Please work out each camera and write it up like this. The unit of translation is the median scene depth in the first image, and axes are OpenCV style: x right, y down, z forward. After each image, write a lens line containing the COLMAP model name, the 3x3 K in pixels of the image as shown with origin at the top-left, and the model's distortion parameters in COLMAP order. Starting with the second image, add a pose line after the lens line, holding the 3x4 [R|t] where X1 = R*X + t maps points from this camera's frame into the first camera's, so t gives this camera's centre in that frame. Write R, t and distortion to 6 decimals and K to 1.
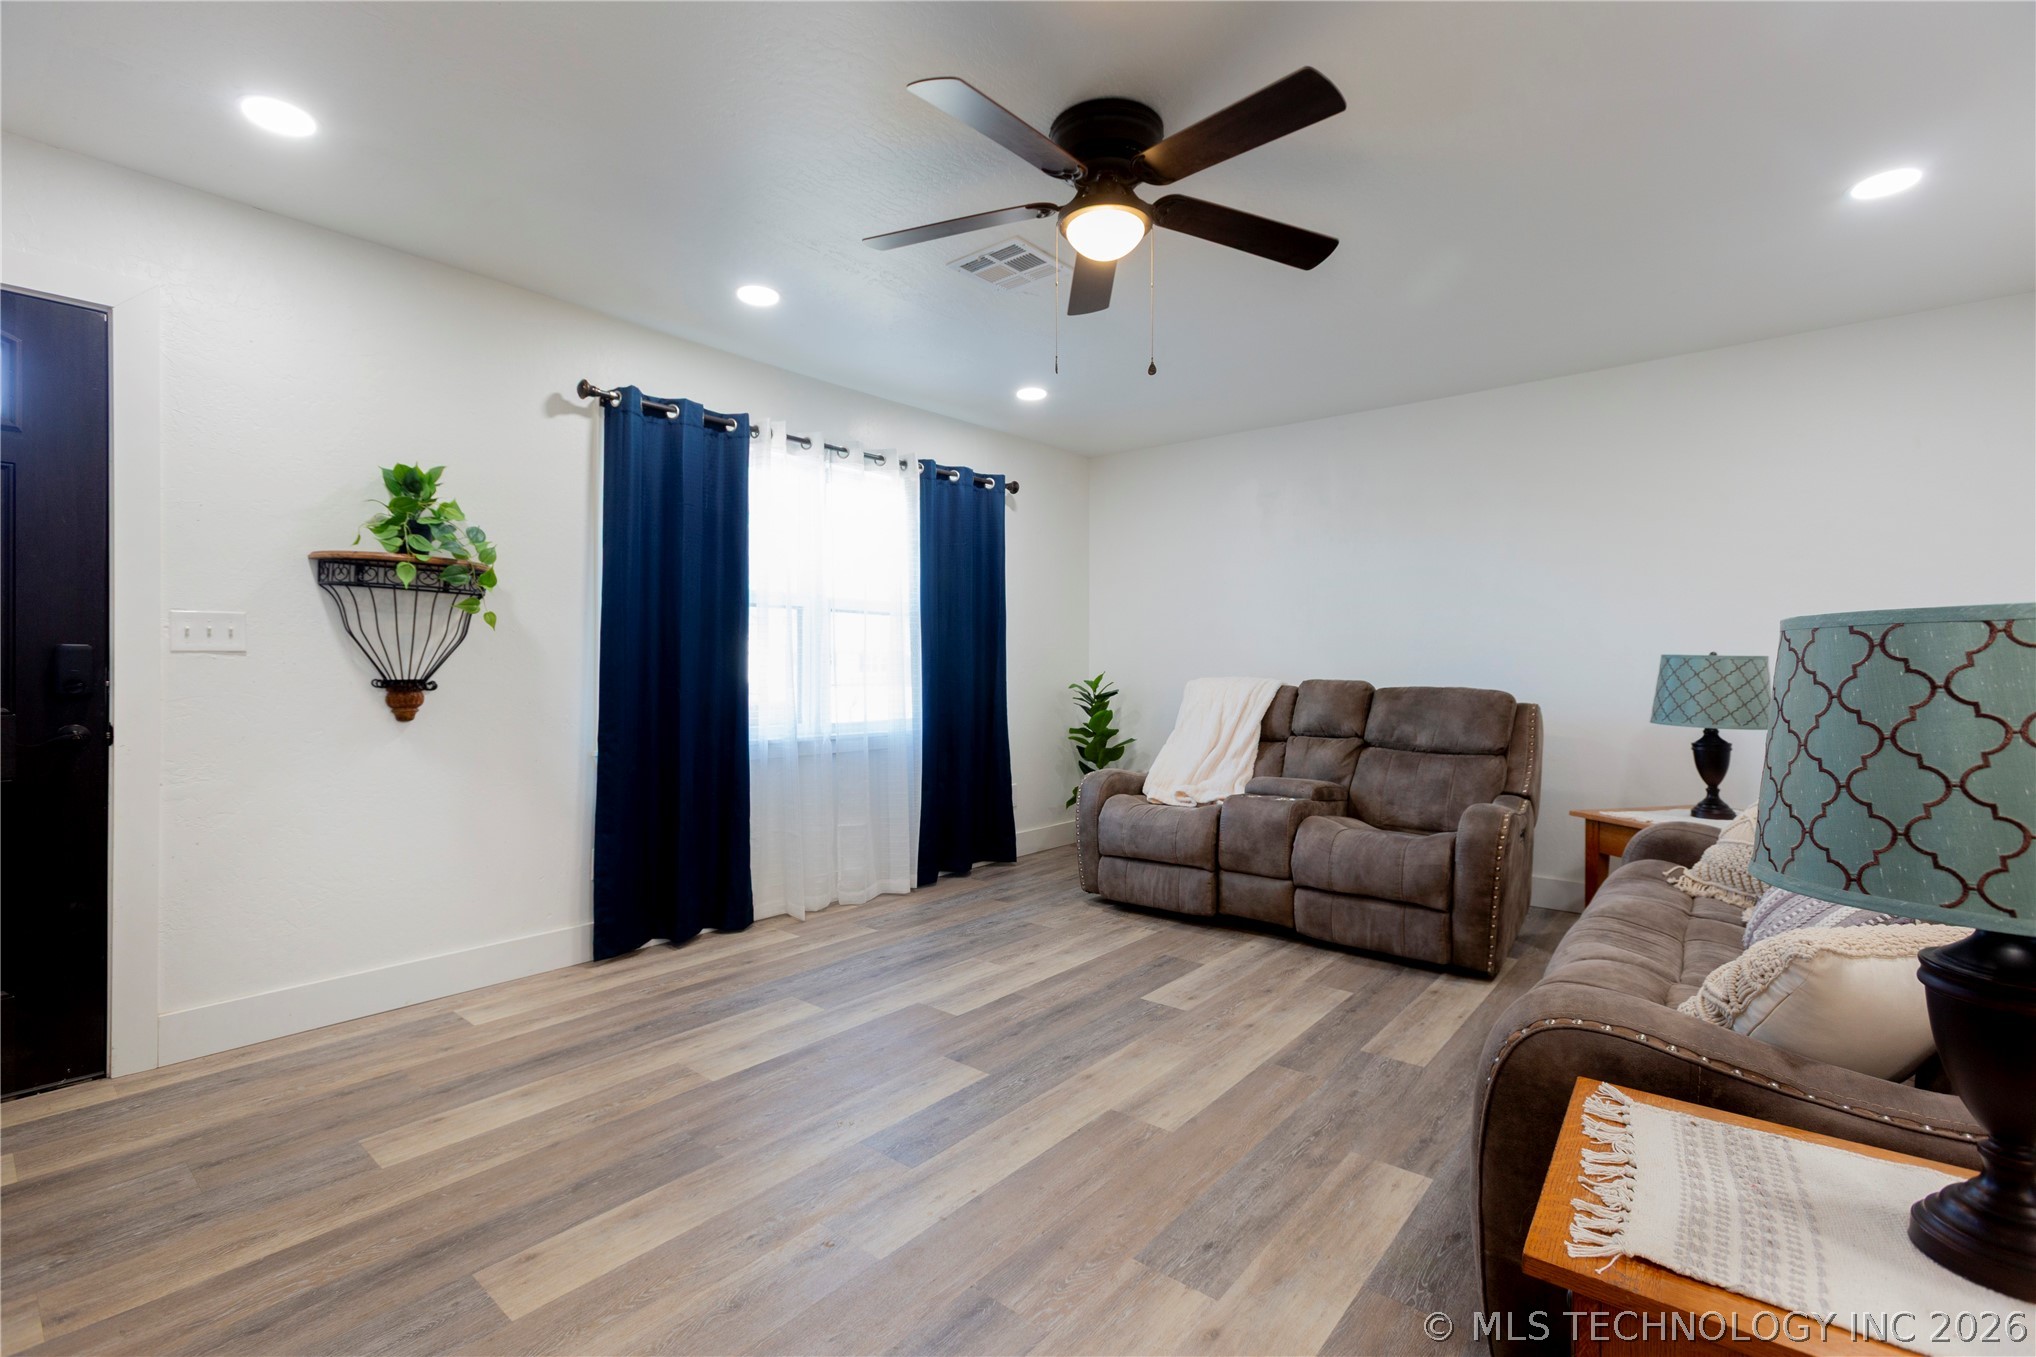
lens RADIAL K [[914.5, 0, 1016.5], [0, 914.5, 666.1], [0, 0, 1]] dist [-0.008189, 0.009252]
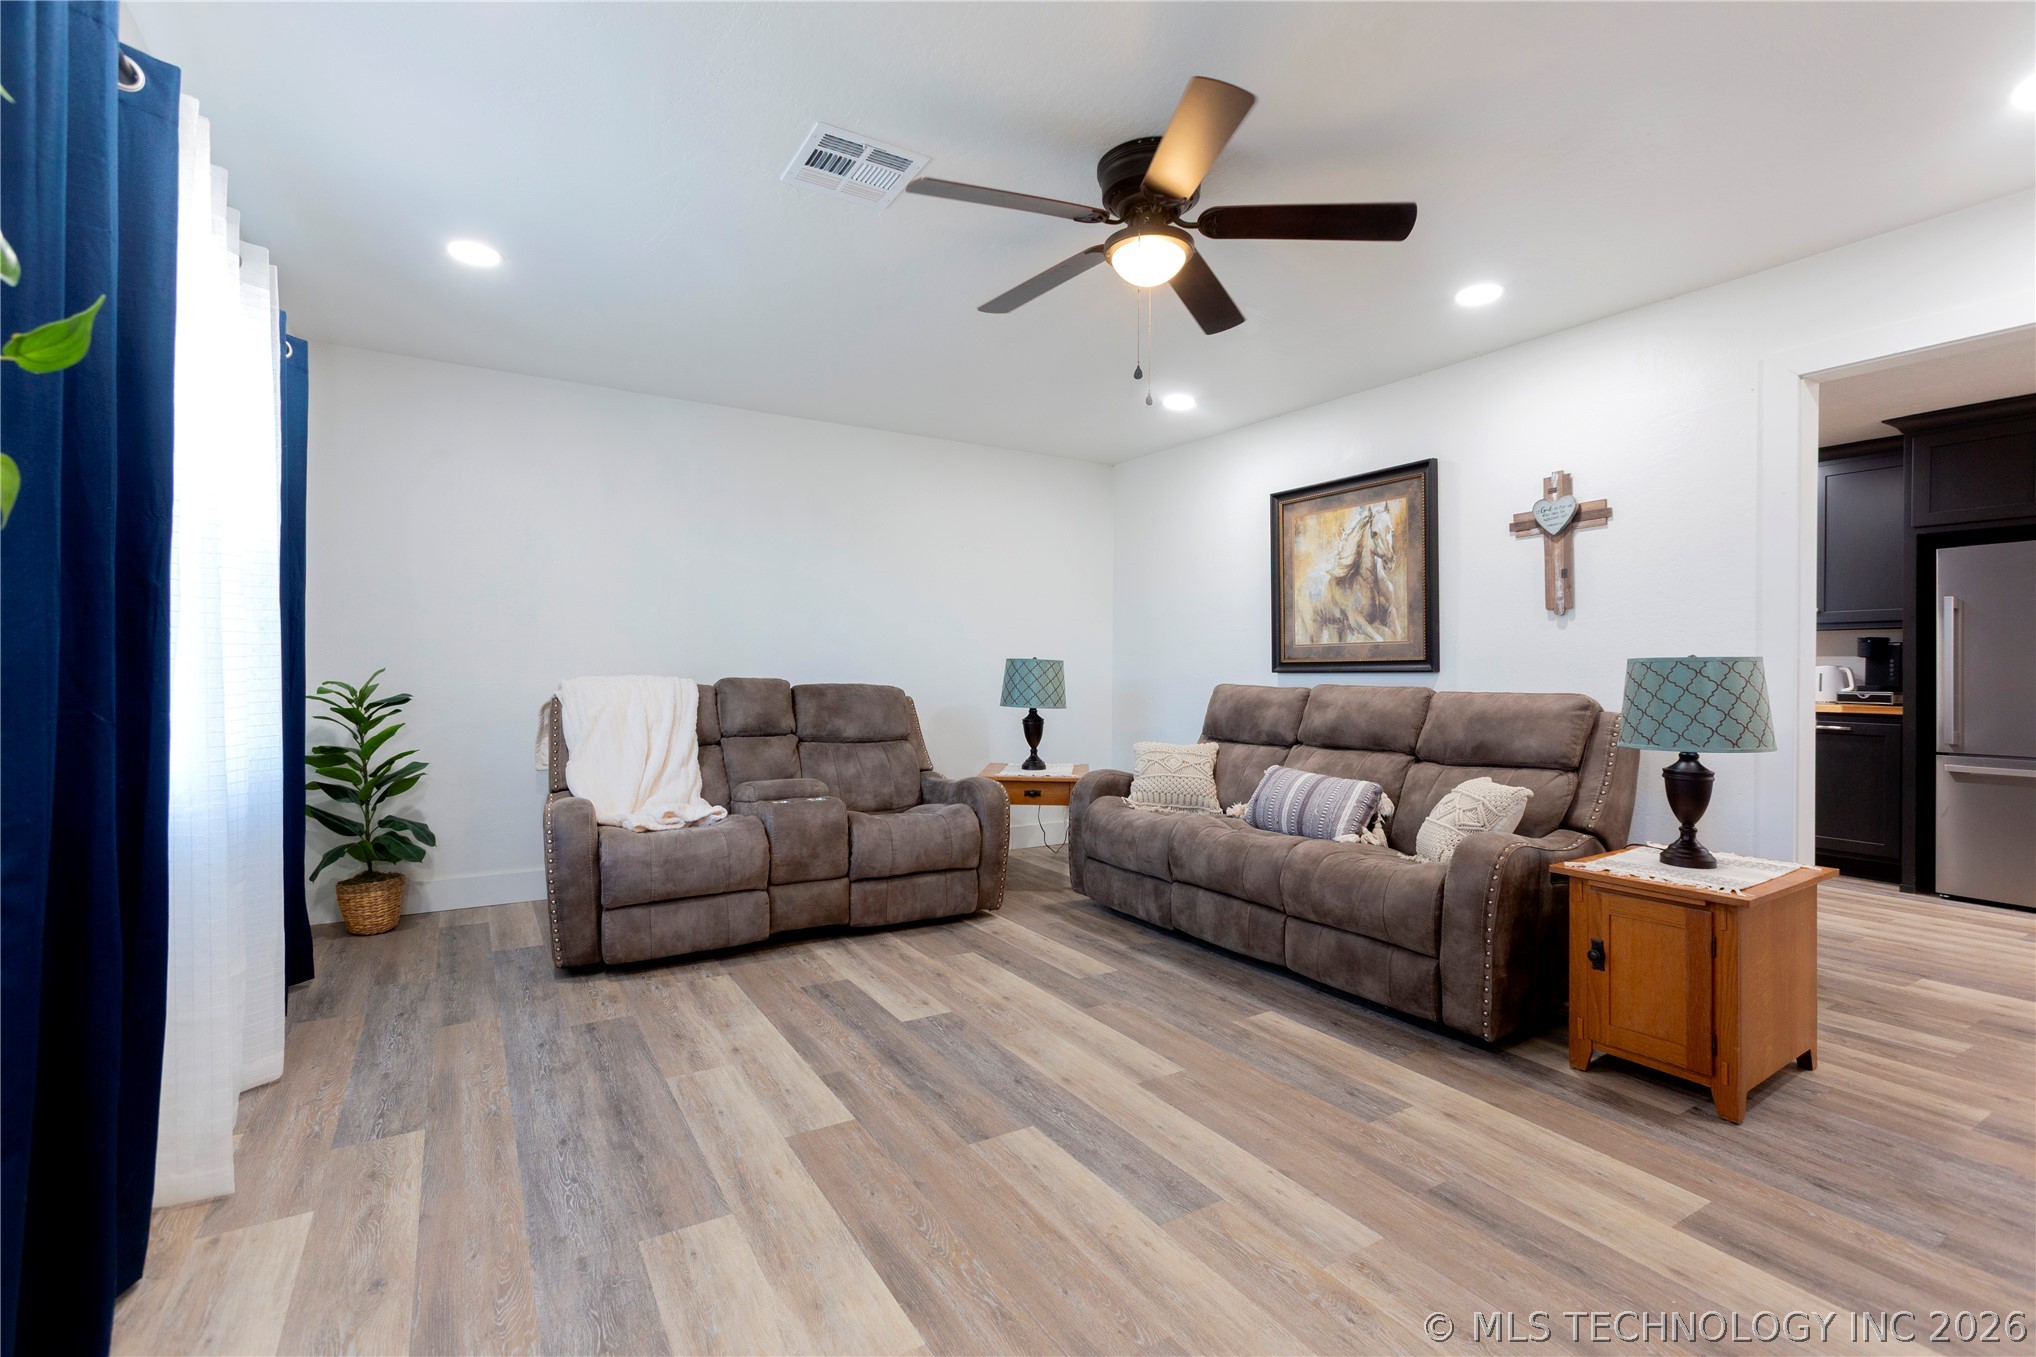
lens RADIAL K [[914.5, 0, 1021.1], [0, 914.5, 669.5], [0, 0, 1]] dist [-0.008189, 0.009252]
pose [[0.316630, 0.001014, 0.948549, -0.733965], [-0.011576, 0.999929, 0.002795, 0.000400], [-0.948479, -0.011866, 0.316619, 0.615143]]
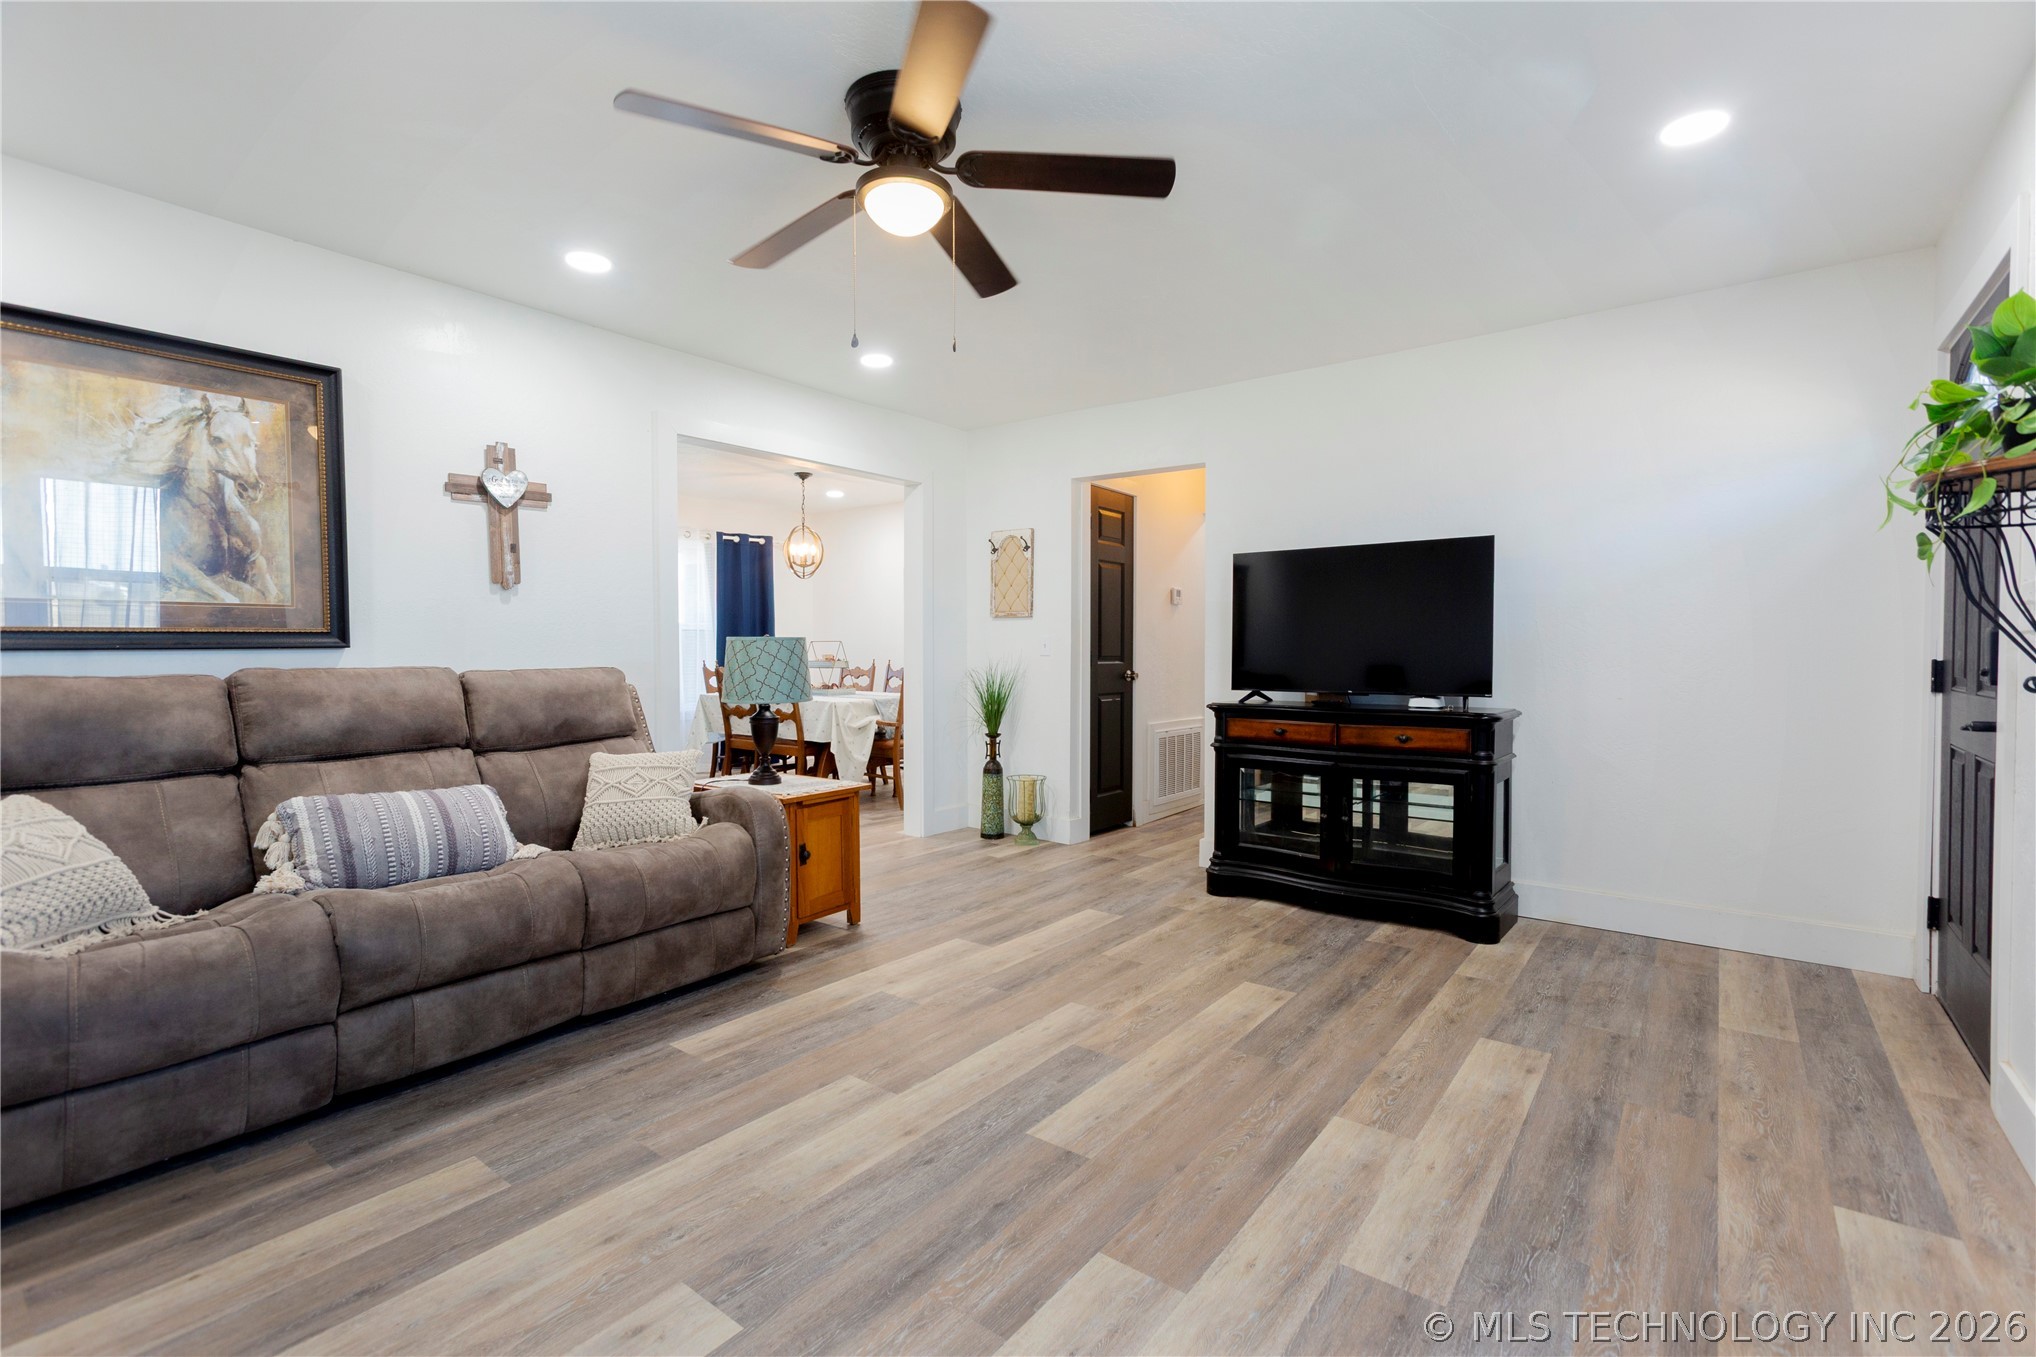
lens RADIAL K [[914.5, 0, 1010.3], [0, 914.5, 666.1], [0, 0, 1]] dist [-0.008189, 0.009252]
pose [[-0.999474, -0.002953, -0.032302, 0.010927], [-0.003407, 0.999896, 0.014002, 0.004725], [0.032257, 0.014104, -0.999380, 1.535243]]
